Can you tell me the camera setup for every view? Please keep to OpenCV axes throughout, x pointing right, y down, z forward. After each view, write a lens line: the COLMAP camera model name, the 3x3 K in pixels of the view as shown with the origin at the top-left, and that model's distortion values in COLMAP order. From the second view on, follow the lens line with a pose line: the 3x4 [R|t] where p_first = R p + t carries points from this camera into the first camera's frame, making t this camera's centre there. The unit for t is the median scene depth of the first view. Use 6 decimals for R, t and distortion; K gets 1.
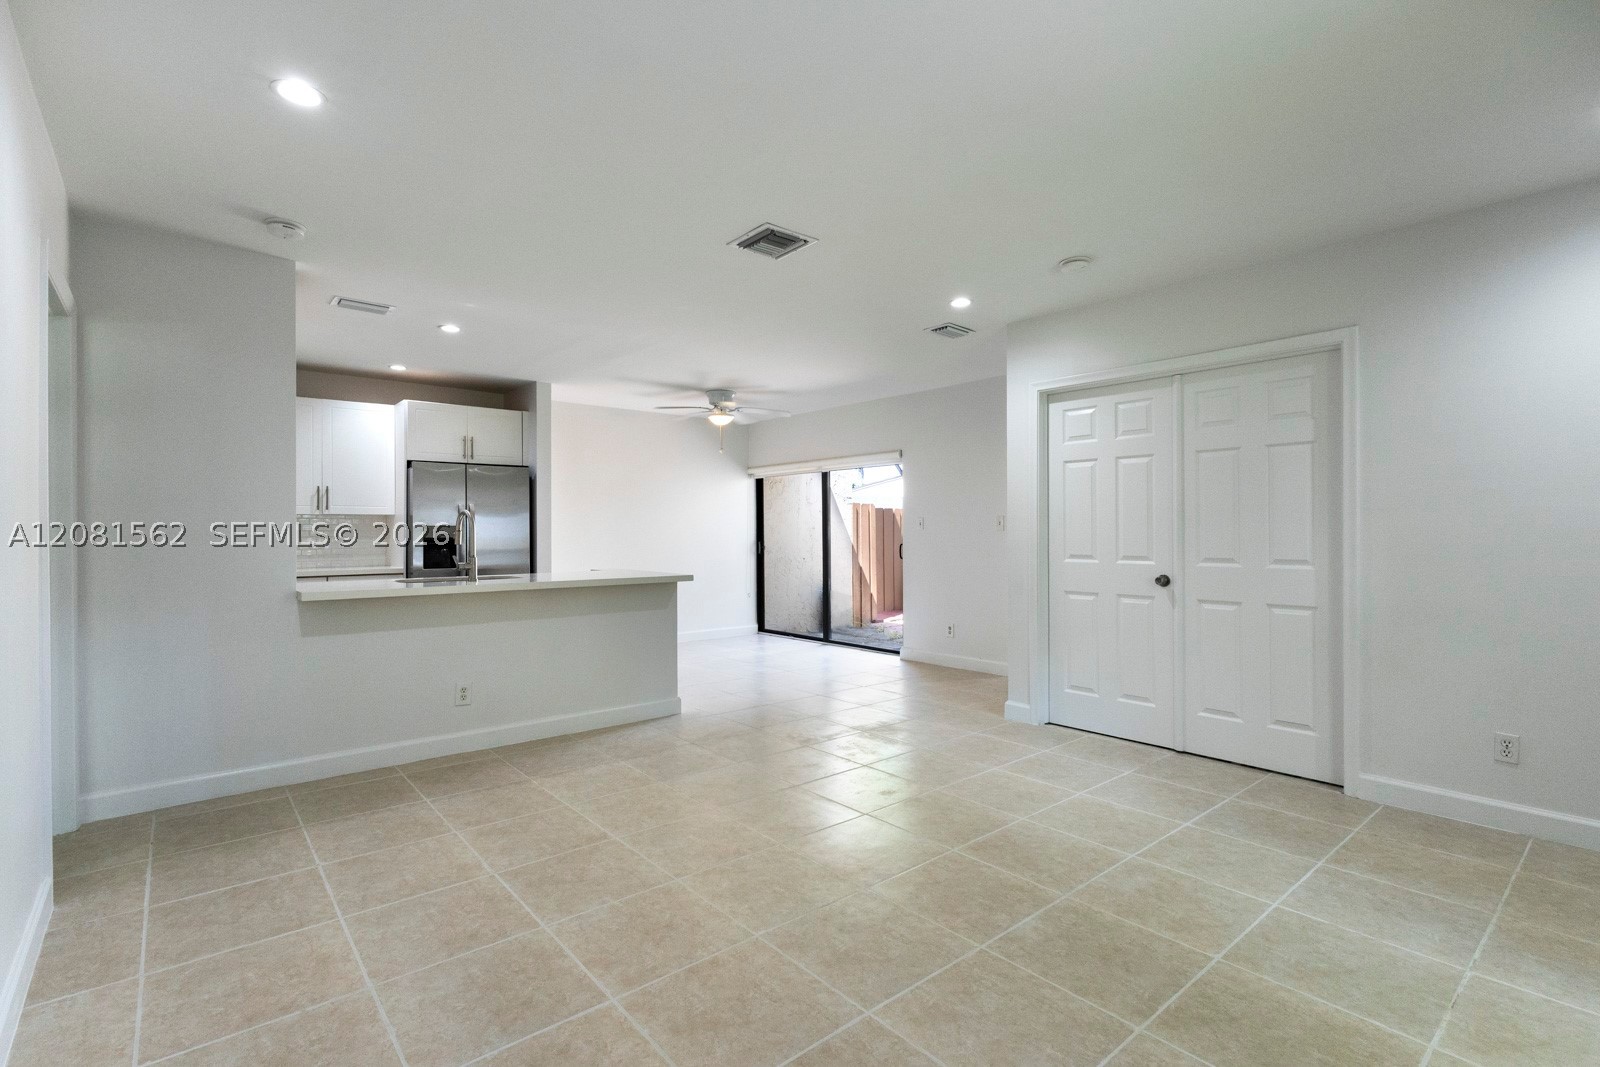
lens RADIAL K [[736.7, 0, 800.6], [0, 736.7, 521.5], [0, 0, 1]] dist [0.001311, -0.000005]
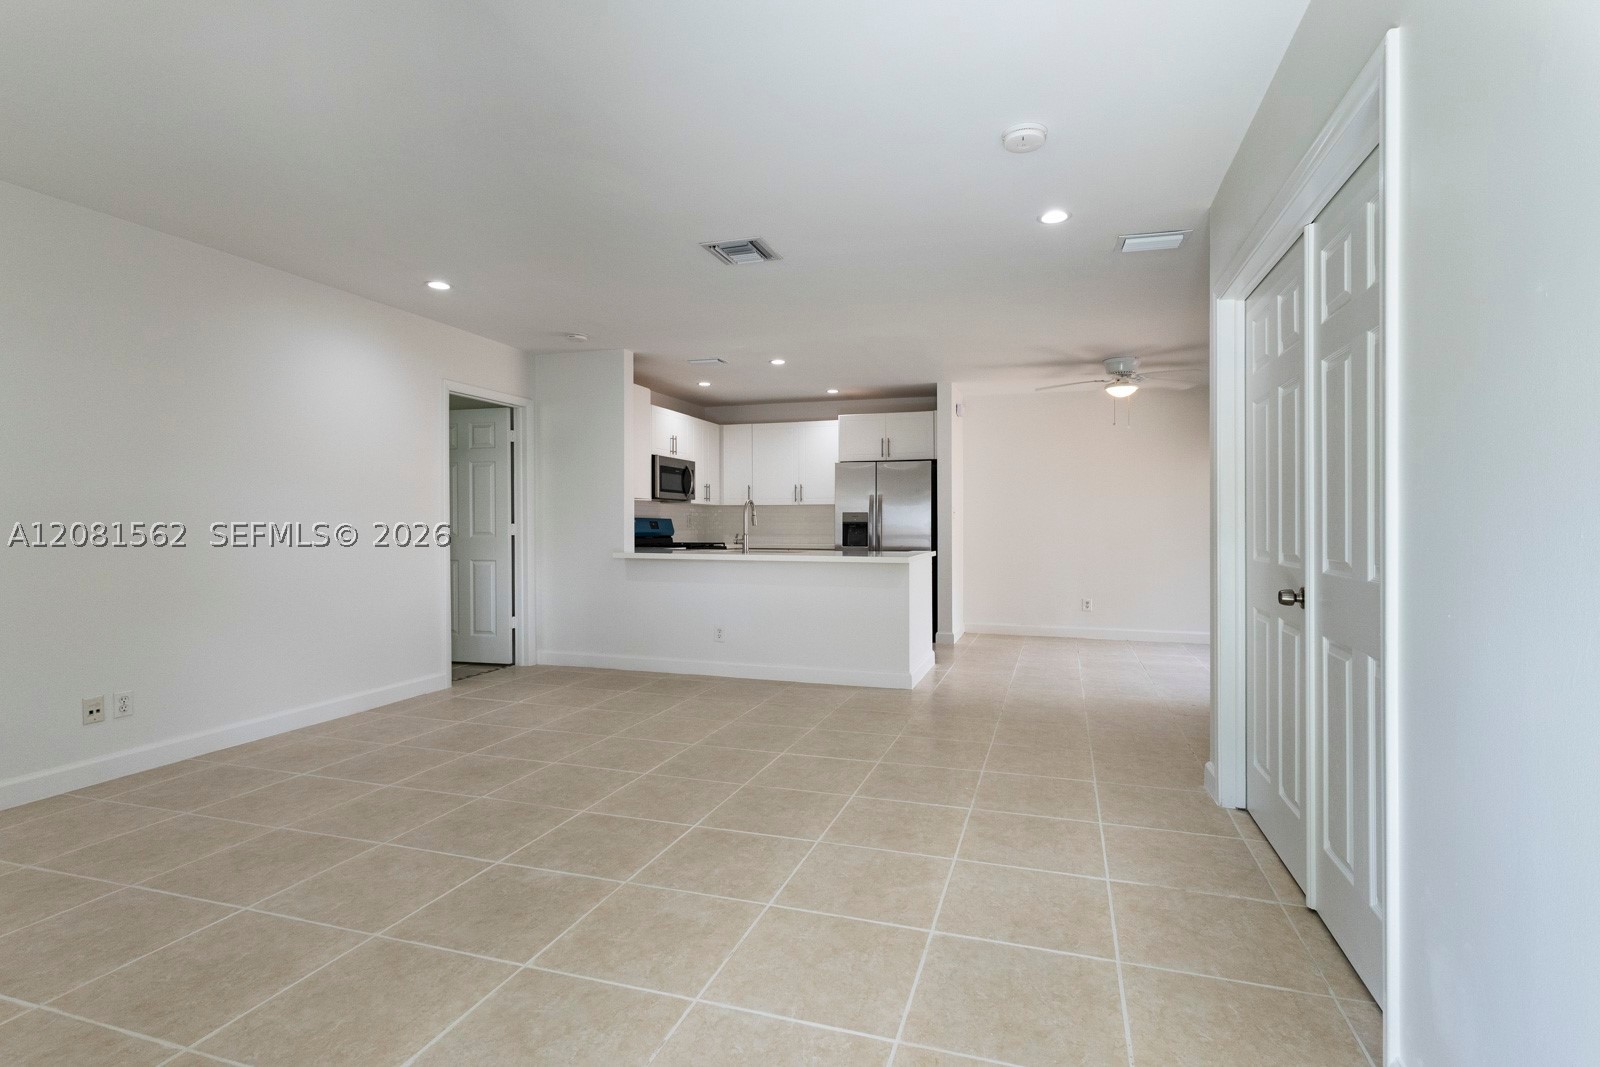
lens RADIAL K [[772.6, 0, 925.0], [0, 772.6, 526.7], [0, 0, 1]] dist [0.002215, 0.001234]
pose [[0.569418, 0.007992, -0.822009, 0.692725], [0.009376, 0.999825, 0.016216, 0.010307], [0.821994, -0.016941, 0.569244, 0.362906]]
